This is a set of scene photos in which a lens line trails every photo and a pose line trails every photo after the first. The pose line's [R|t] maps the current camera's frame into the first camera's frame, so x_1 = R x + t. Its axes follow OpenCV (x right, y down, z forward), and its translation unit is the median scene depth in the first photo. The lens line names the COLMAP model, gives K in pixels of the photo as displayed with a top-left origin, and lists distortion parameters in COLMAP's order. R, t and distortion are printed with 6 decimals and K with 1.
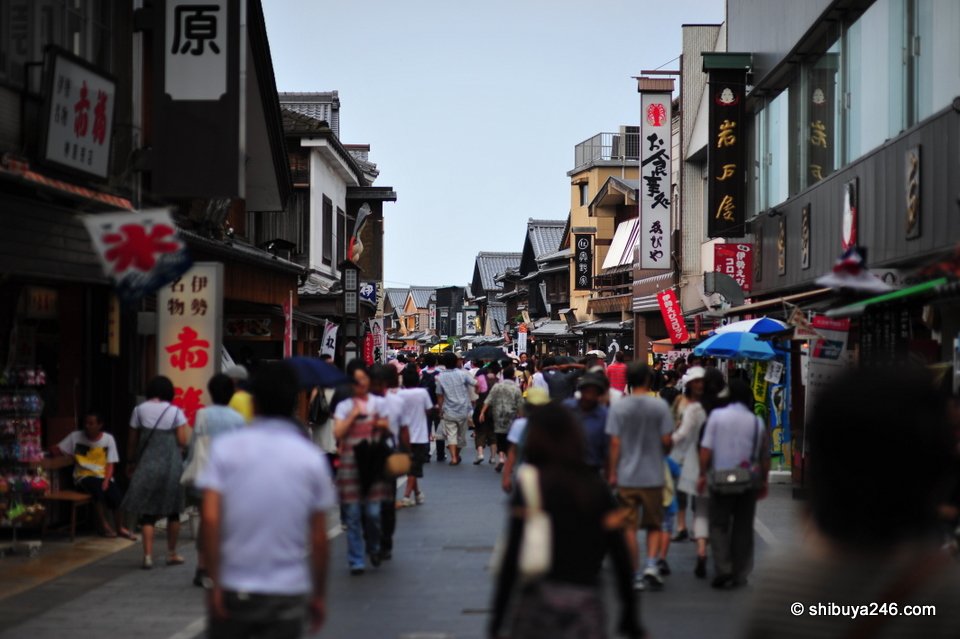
lens RADIAL K [[2343.4, 0, 479.7], [0, 2343.4, 319.8], [0, 0, 1]] dist [0.012546, 0.000000]
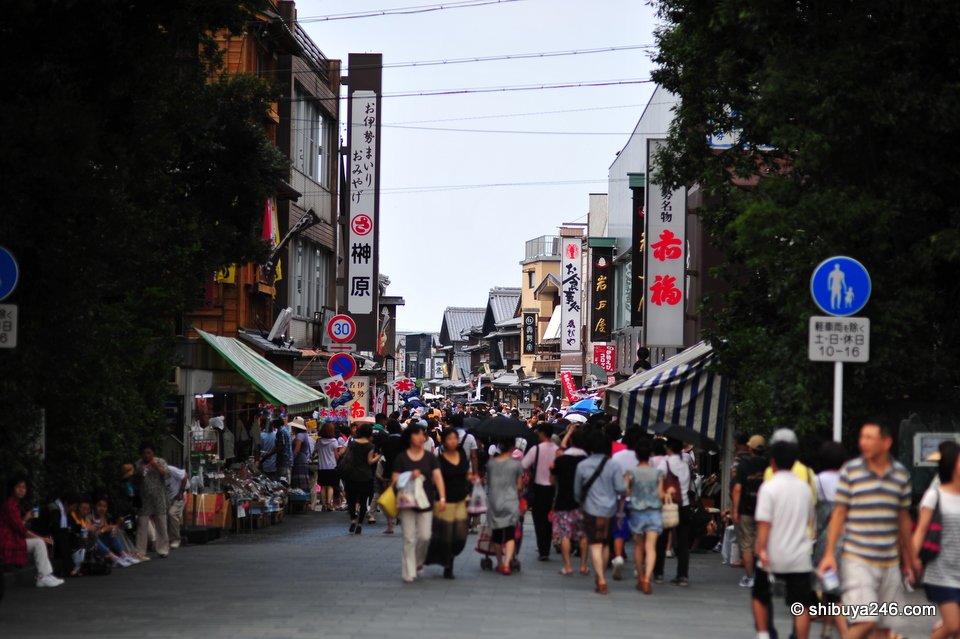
lens RADIAL K [[2343.4, 0, 480.5], [0, 2343.4, 320.2], [0, 0, 1]] dist [0.012546, 0.000000]
pose [[0.999810, 0.009953, 0.016778, -0.005661], [-0.009686, 0.999827, -0.015884, -0.008547], [-0.016934, 0.015718, 0.999733, -0.285716]]
